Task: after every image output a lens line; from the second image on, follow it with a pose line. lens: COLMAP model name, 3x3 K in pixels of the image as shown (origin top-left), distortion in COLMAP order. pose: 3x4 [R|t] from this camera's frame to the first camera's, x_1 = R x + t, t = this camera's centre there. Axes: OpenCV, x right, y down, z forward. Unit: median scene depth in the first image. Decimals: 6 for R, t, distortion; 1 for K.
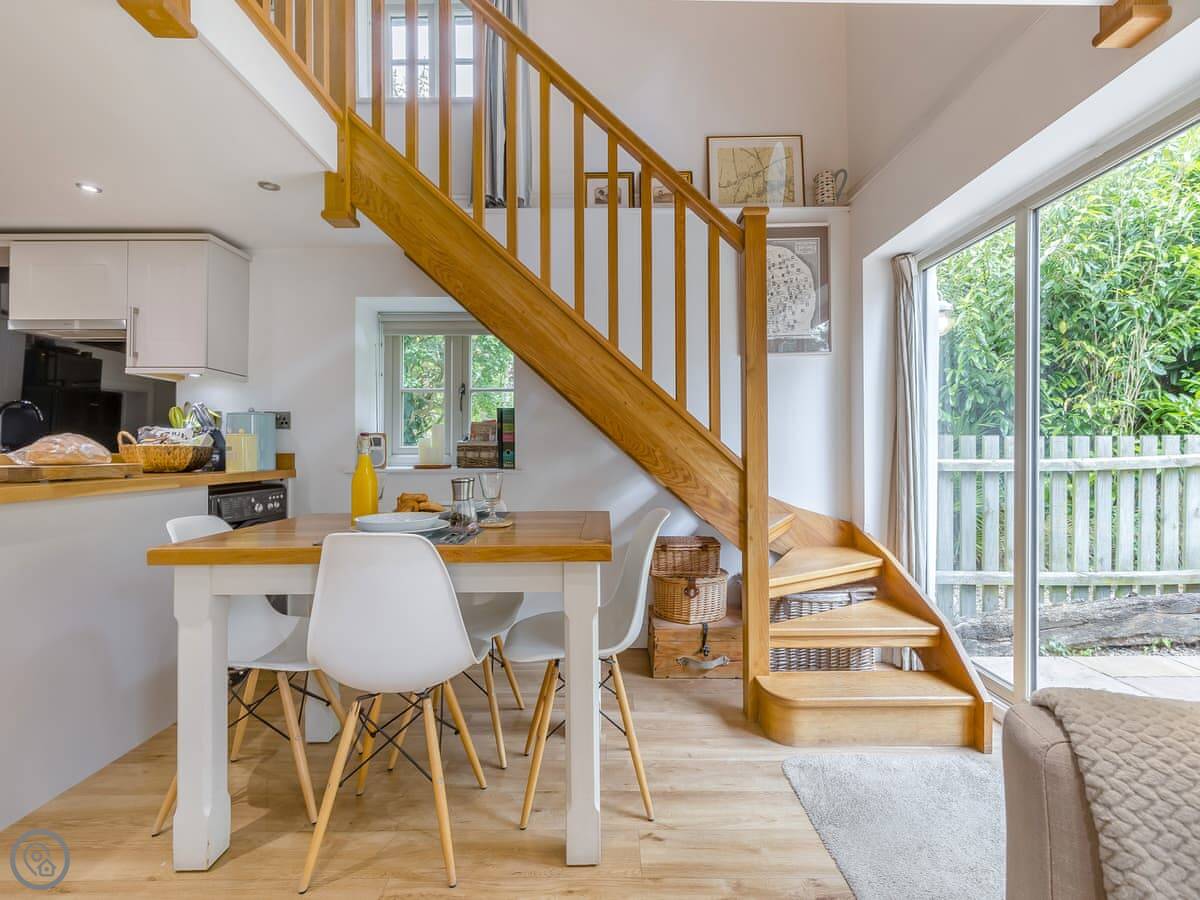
lens RADIAL K [[536.5, 0, 600.2], [0, 536.5, 447.9], [0, 0, 1]] dist [0.004696, -0.000711]
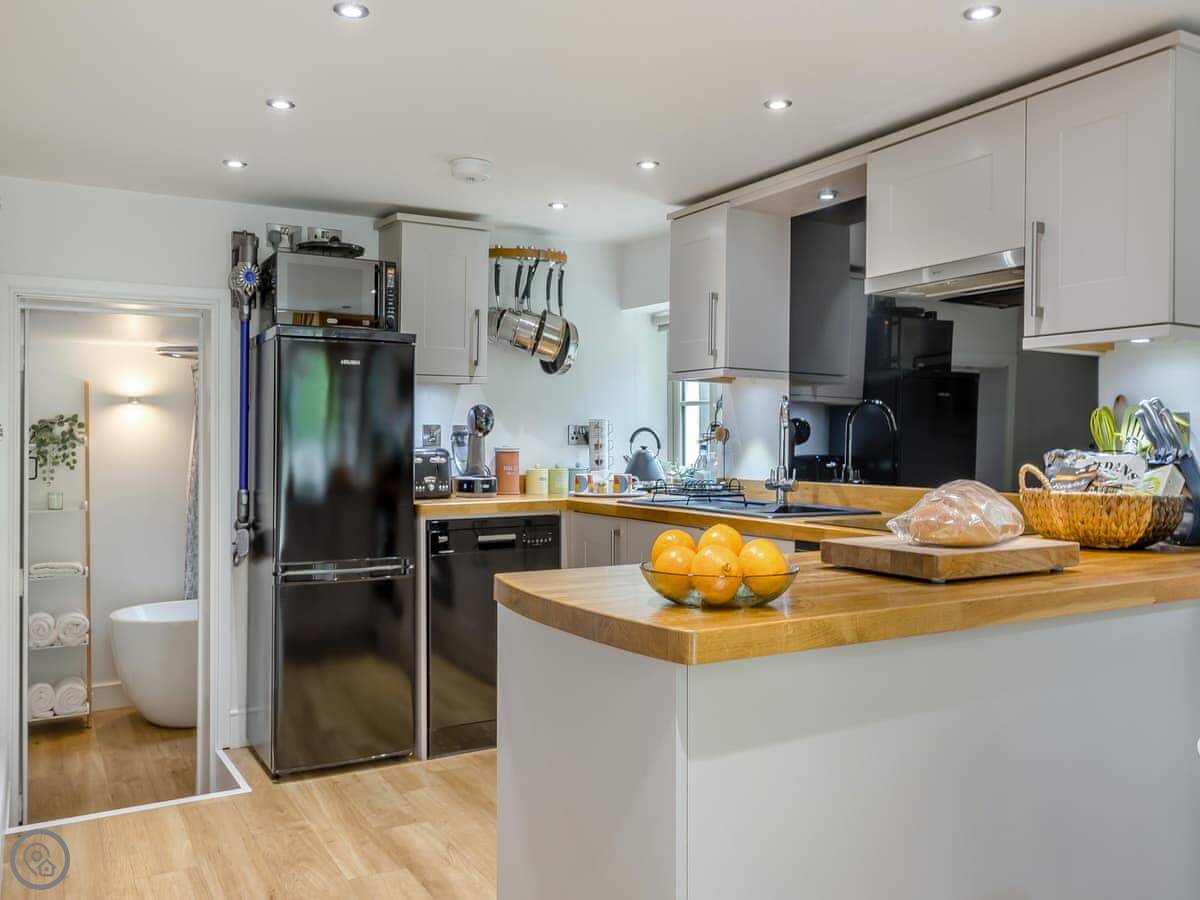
lens RADIAL K [[988.1, 0, 628.0], [0, 988.1, 431.5], [0, 0, 1]] dist [0.002385, 0.002784]
pose [[0.507304, -0.004777, -0.861754, -0.236064], [-0.002662, 0.999971, -0.007110, -0.048512], [0.861763, 0.005901, 0.507277, 0.167651]]
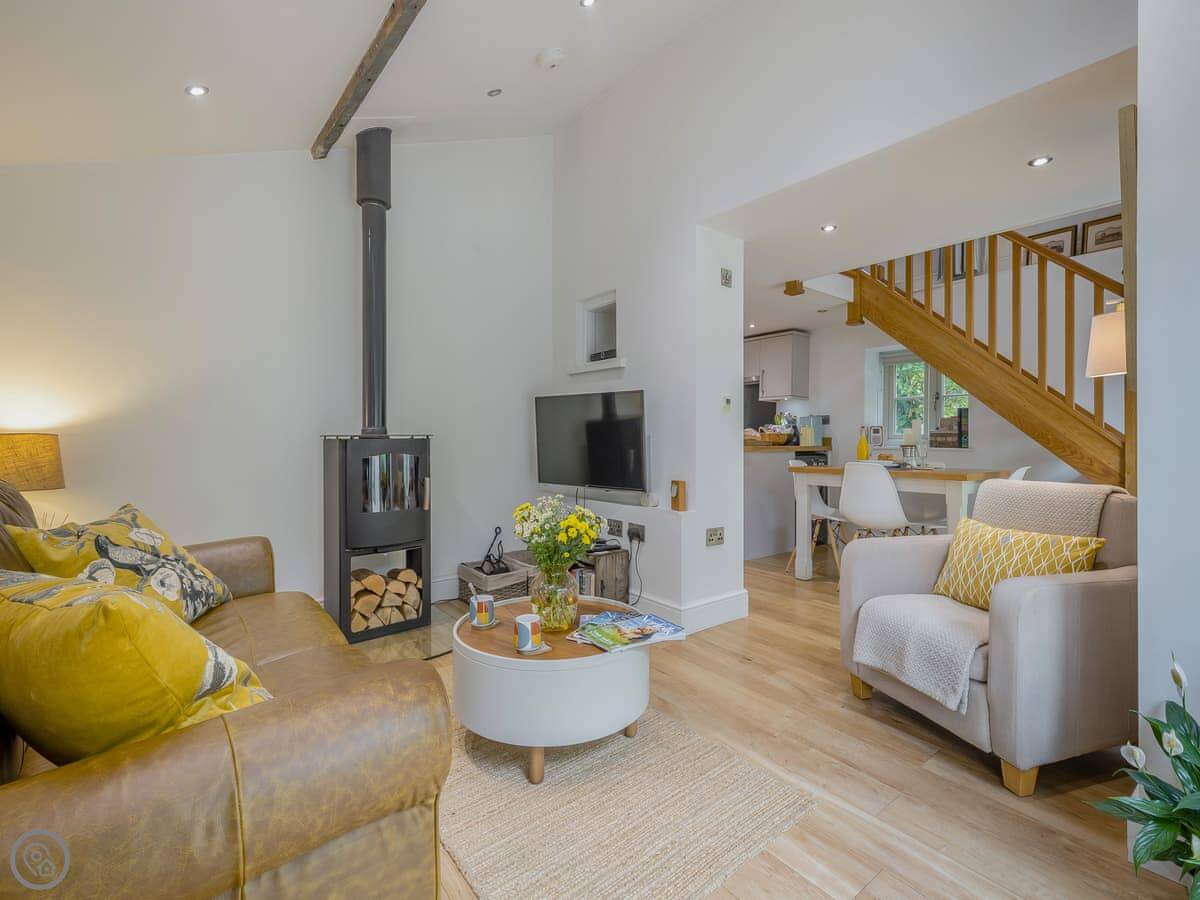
lens RADIAL K [[536.5, 0, 608.6], [0, 536.5, 438.7], [0, 0, 1]] dist [0.004696, -0.000711]
pose [[0.622967, 0.004371, -0.782236, 0.434340], [-0.005604, 0.999984, 0.001125, 0.017947], [0.782228, 0.003683, 0.622982, -0.818622]]
